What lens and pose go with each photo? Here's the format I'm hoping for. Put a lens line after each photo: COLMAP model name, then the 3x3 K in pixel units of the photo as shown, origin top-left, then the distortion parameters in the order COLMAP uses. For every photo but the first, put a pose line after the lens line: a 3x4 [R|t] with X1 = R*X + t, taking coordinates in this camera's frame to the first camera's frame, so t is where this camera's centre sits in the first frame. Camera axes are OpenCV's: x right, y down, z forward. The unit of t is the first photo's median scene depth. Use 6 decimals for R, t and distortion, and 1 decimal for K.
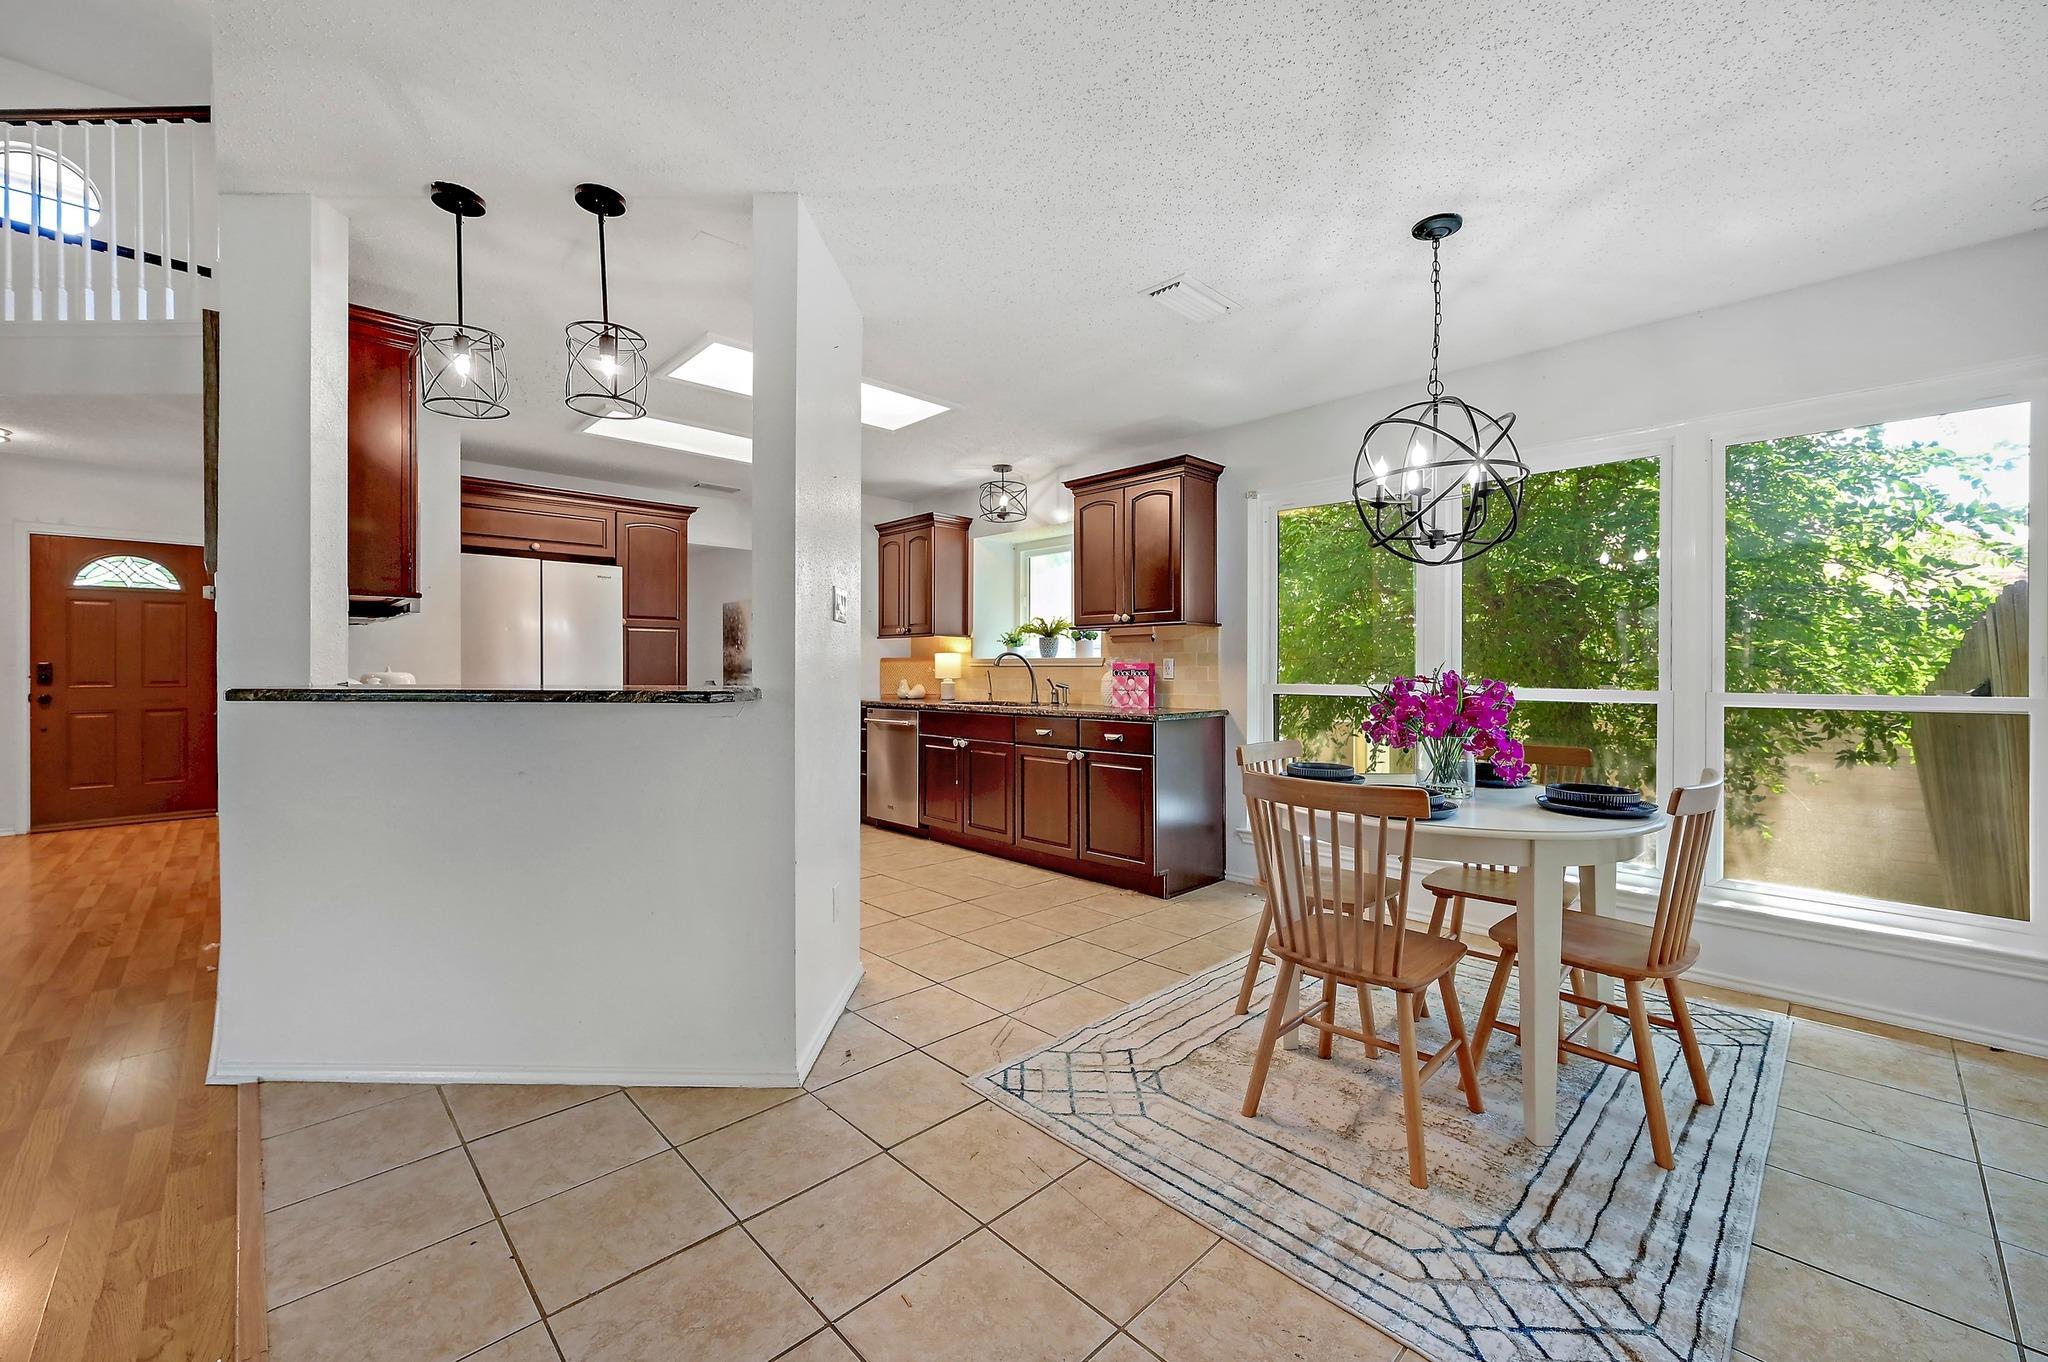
lens RADIAL K [[812.9, 0, 1018.4], [0, 812.9, 663.5], [0, 0, 1]] dist [-0.002650, -0.000561]
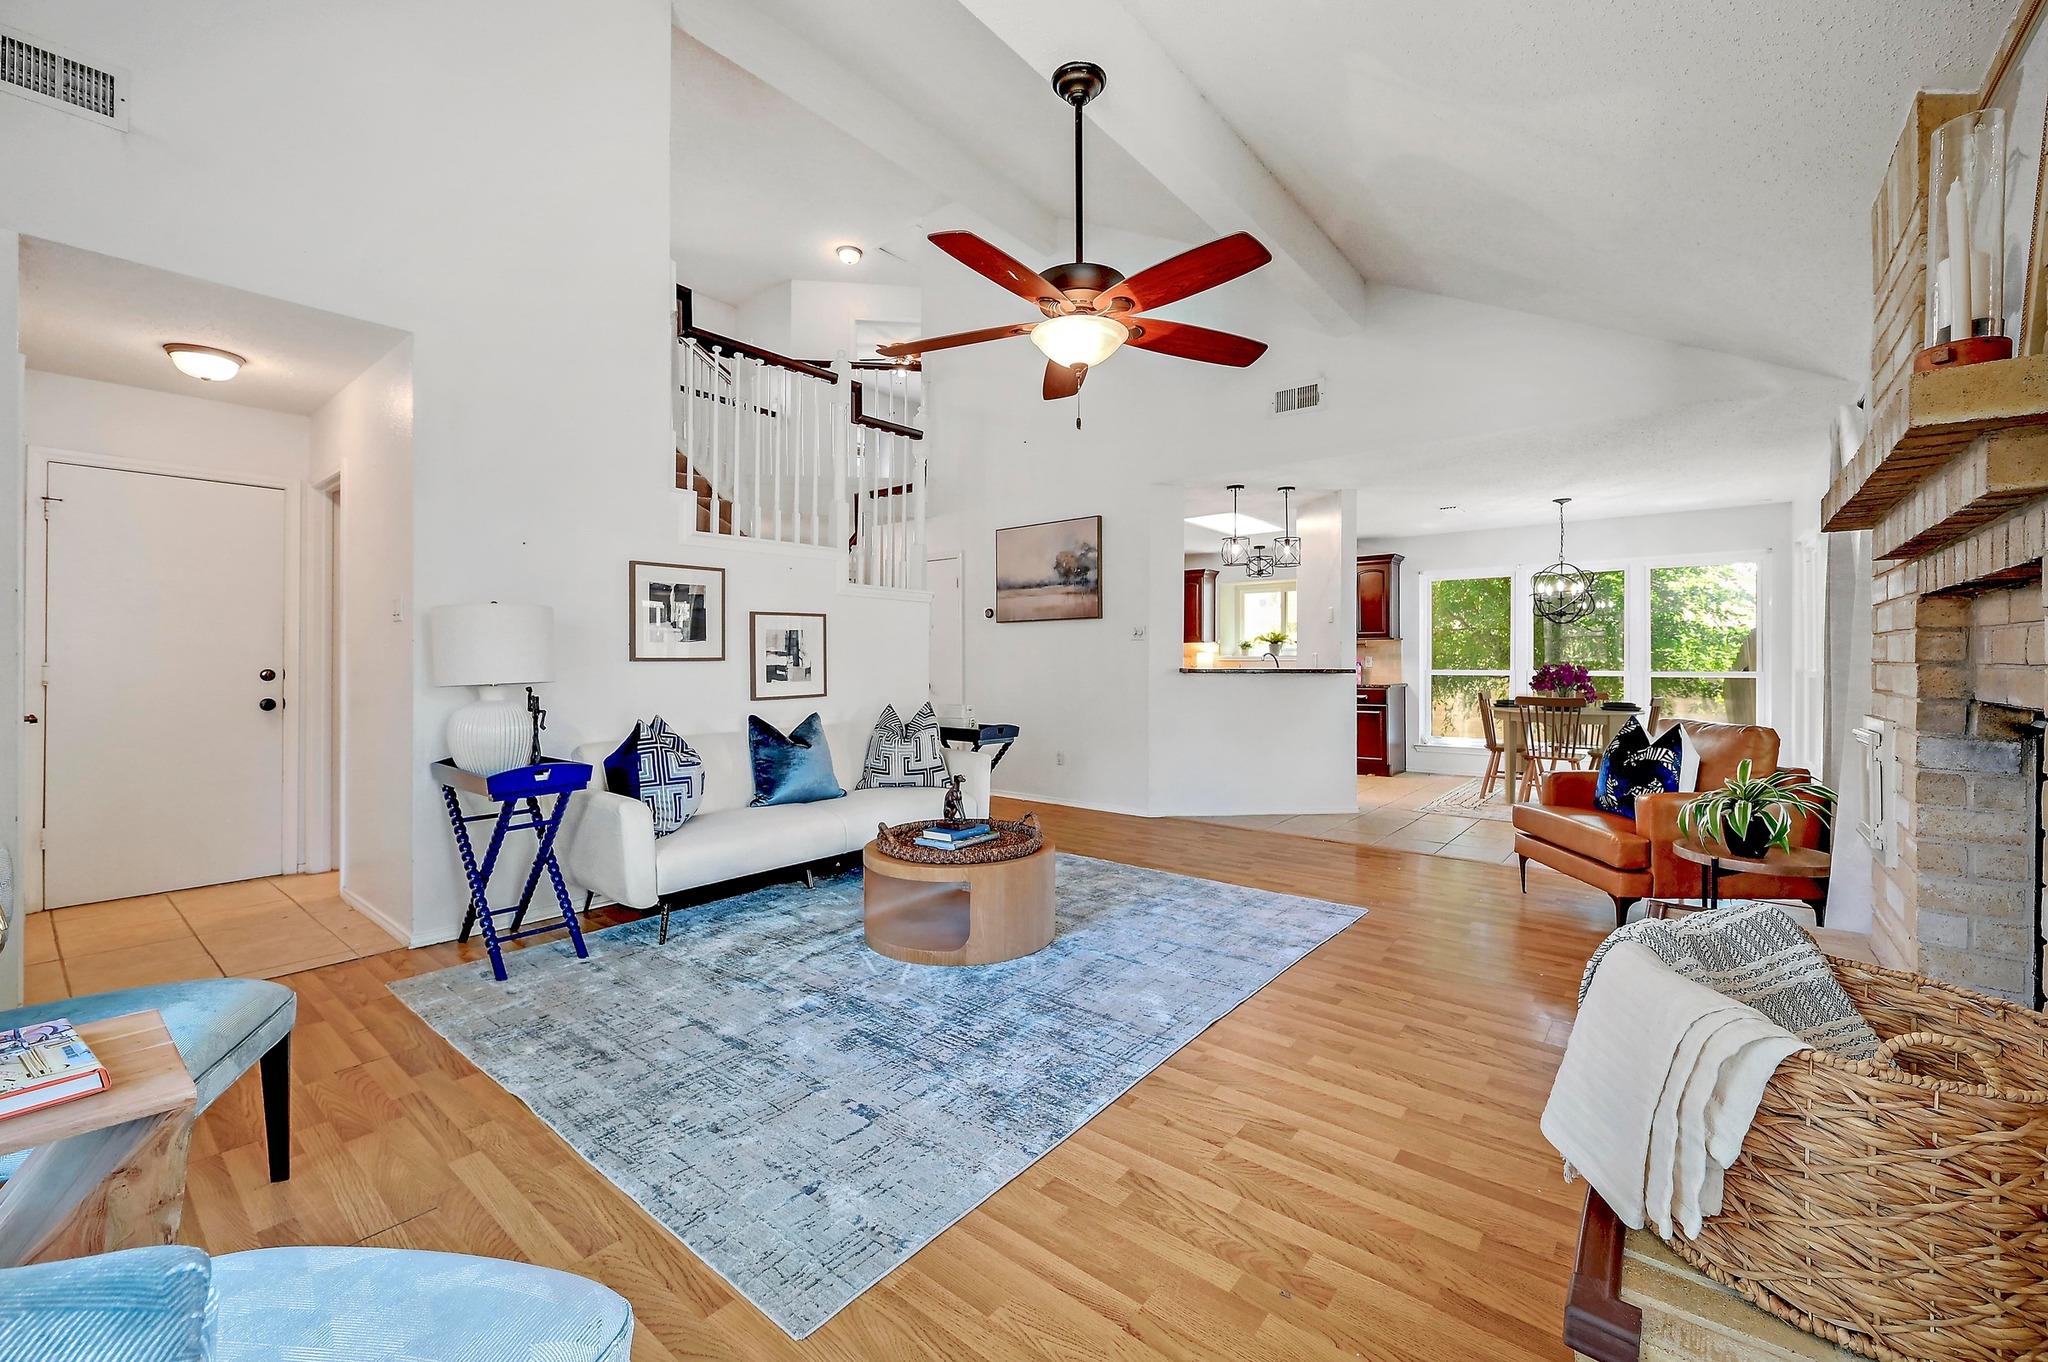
lens RADIAL K [[824.2, 0, 1031.7], [0, 824.2, 664.4], [0, 0, 1]] dist [-0.002225, -0.000427]
pose [[0.992567, -0.003130, 0.121660, -0.925769], [0.002035, 0.999956, 0.009131, -0.007596], [-0.121684, -0.008816, 0.992530, -0.893377]]
